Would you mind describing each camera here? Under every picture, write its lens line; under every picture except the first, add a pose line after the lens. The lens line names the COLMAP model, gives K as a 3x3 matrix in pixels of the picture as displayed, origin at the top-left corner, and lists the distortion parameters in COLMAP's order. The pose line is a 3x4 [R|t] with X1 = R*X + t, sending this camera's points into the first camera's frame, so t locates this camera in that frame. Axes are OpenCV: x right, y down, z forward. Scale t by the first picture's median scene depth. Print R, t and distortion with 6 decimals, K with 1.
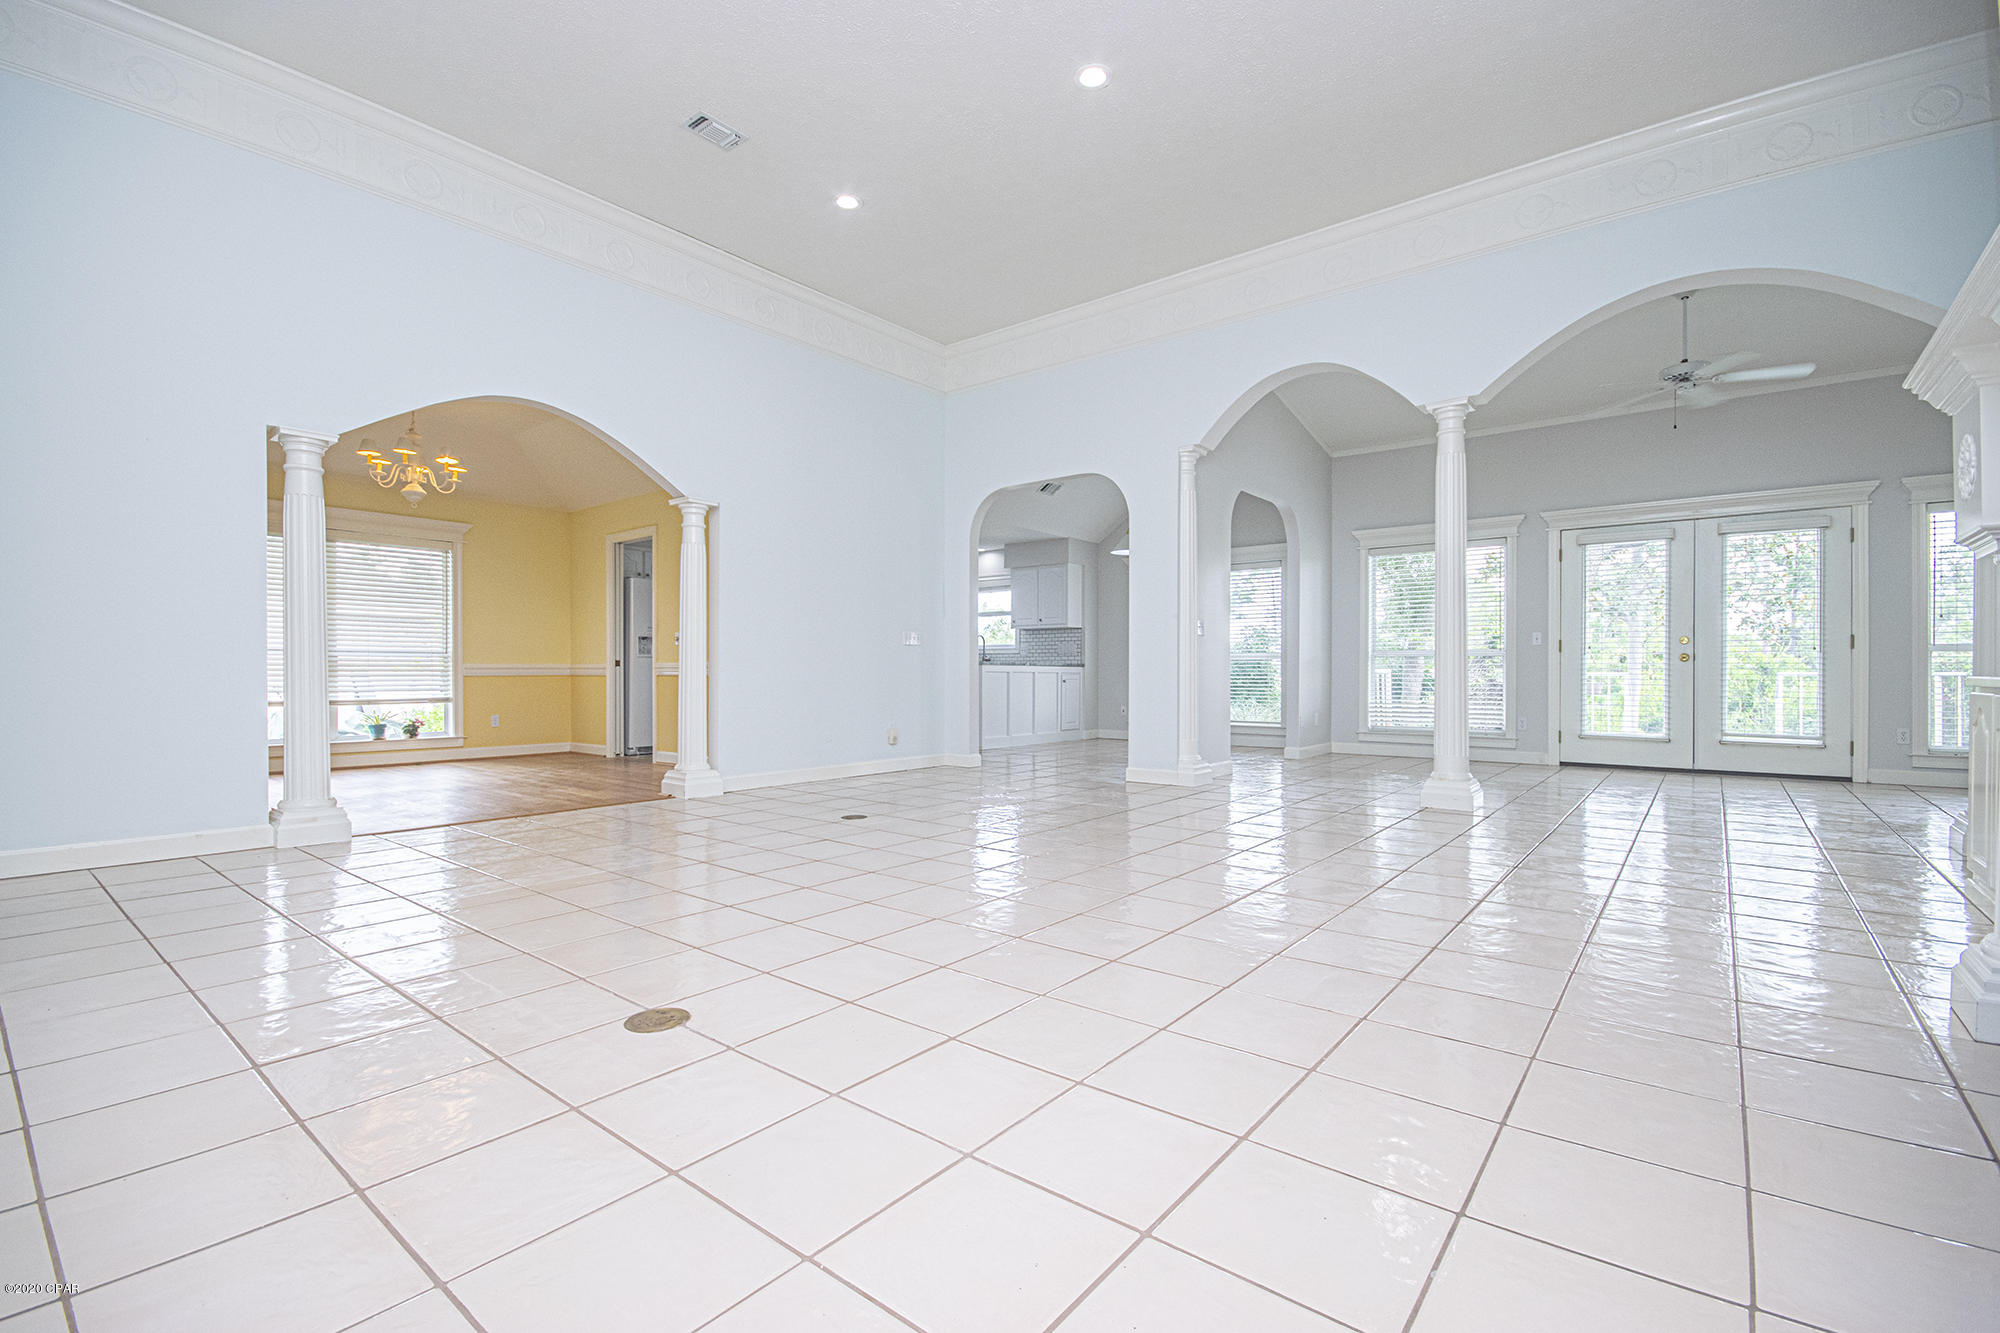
lens RADIAL K [[883.3, 0, 997.4], [0, 883.3, 670.6], [0, 0, 1]] dist [0.009180, -0.013099]
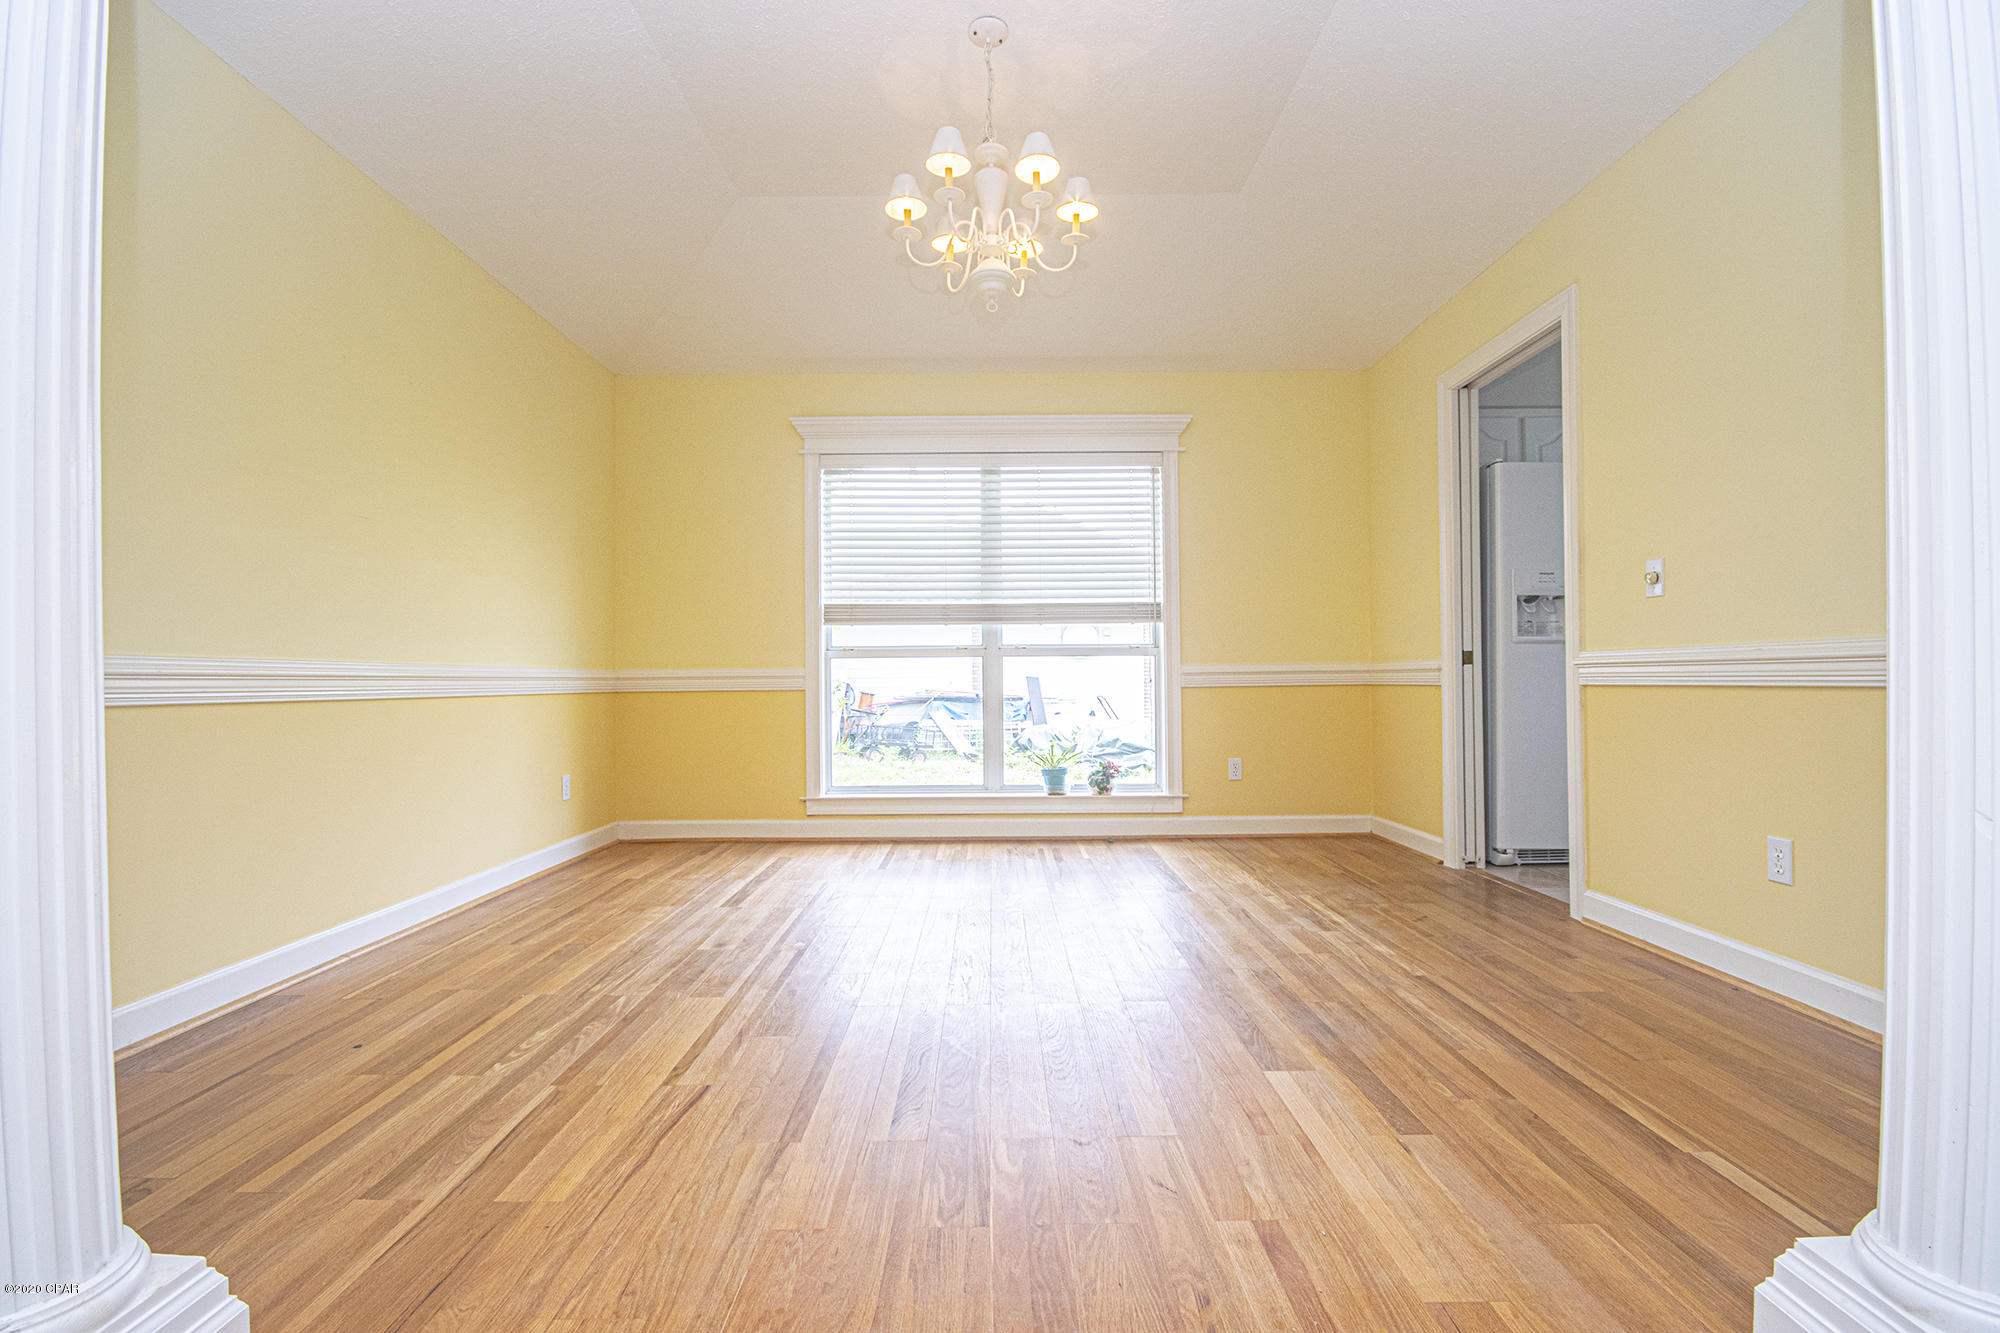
lens RADIAL K [[872.5, 0, 1004.9], [0, 872.5, 680.2], [0, 0, 1]] dist [0.000722, -0.000119]
pose [[0.619109, -0.008059, -0.785264, -0.237547], [0.011096, 0.999937, -0.001514, 0.001018], [0.785227, -0.007777, 0.619160, 0.566163]]
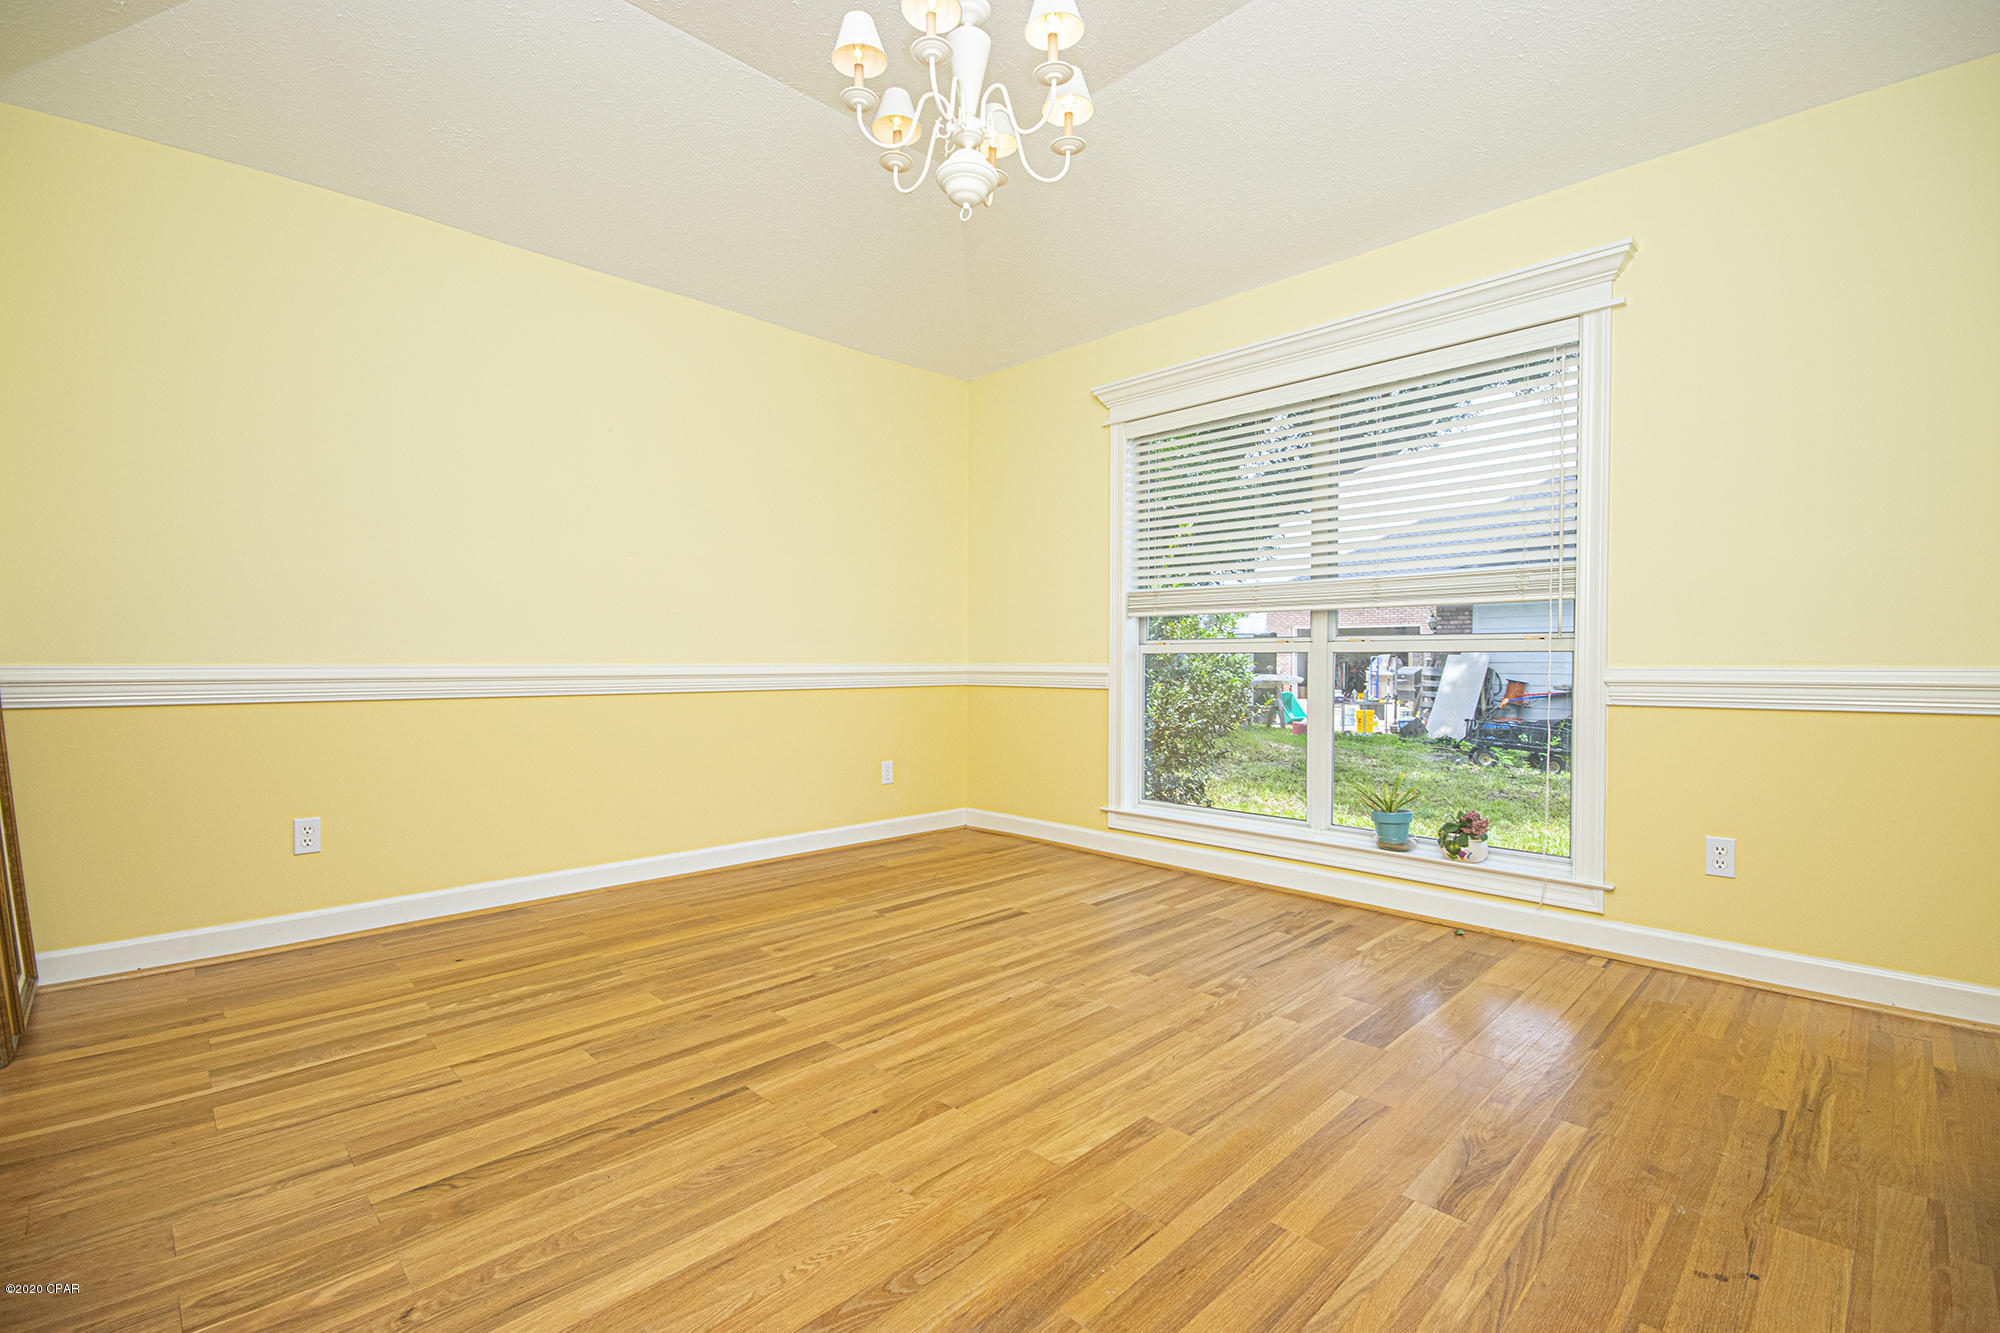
lens RADIAL K [[883.3, 0, 997.4], [0, 883.3, 670.6], [0, 0, 1]] dist [0.009180, -0.013099]
pose [[-0.125630, 0.008261, -0.992043, -0.242792], [-0.001408, 0.999963, 0.008505, -0.009109], [0.992076, 0.002465, -0.125614, 0.807660]]
